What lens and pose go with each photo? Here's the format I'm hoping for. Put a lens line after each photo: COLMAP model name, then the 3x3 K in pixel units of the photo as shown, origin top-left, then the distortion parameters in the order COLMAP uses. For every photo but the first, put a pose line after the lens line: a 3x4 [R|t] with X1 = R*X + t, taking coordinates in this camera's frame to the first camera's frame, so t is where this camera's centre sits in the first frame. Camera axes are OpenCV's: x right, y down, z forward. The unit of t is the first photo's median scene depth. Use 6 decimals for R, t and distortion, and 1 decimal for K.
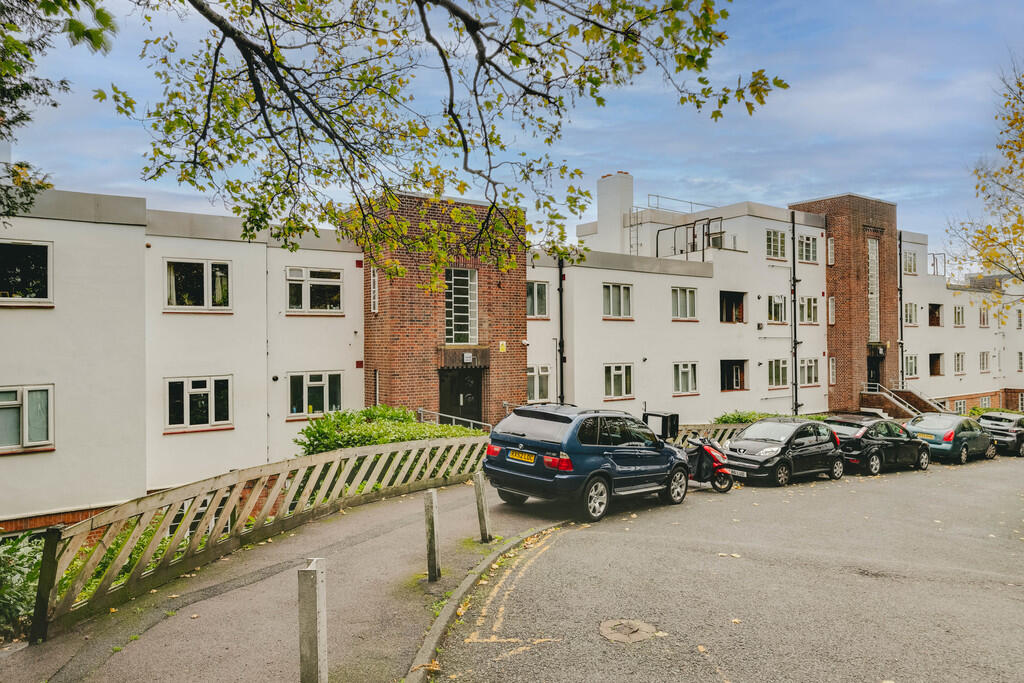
lens RADIAL K [[460.7, 0, 515.4], [0, 460.7, 343.5], [0, 0, 1]] dist [0.002249, -0.000235]
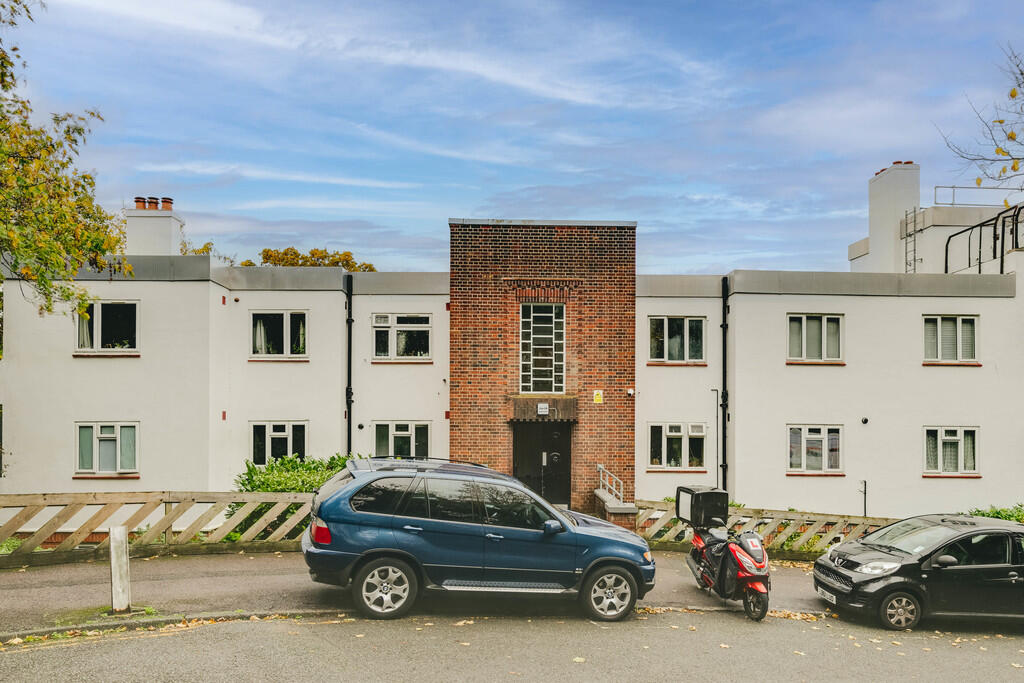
lens RADIAL K [[518.5, 0, 512.0], [0, 518.5, 401.2], [0, 0, 1]] dist [0.001503, 0.000217]
pose [[0.907829, 0.010713, -0.419203, 0.236329], [-0.009350, 0.999942, 0.005305, 0.011872], [0.419236, -0.000896, 0.907877, 0.114956]]
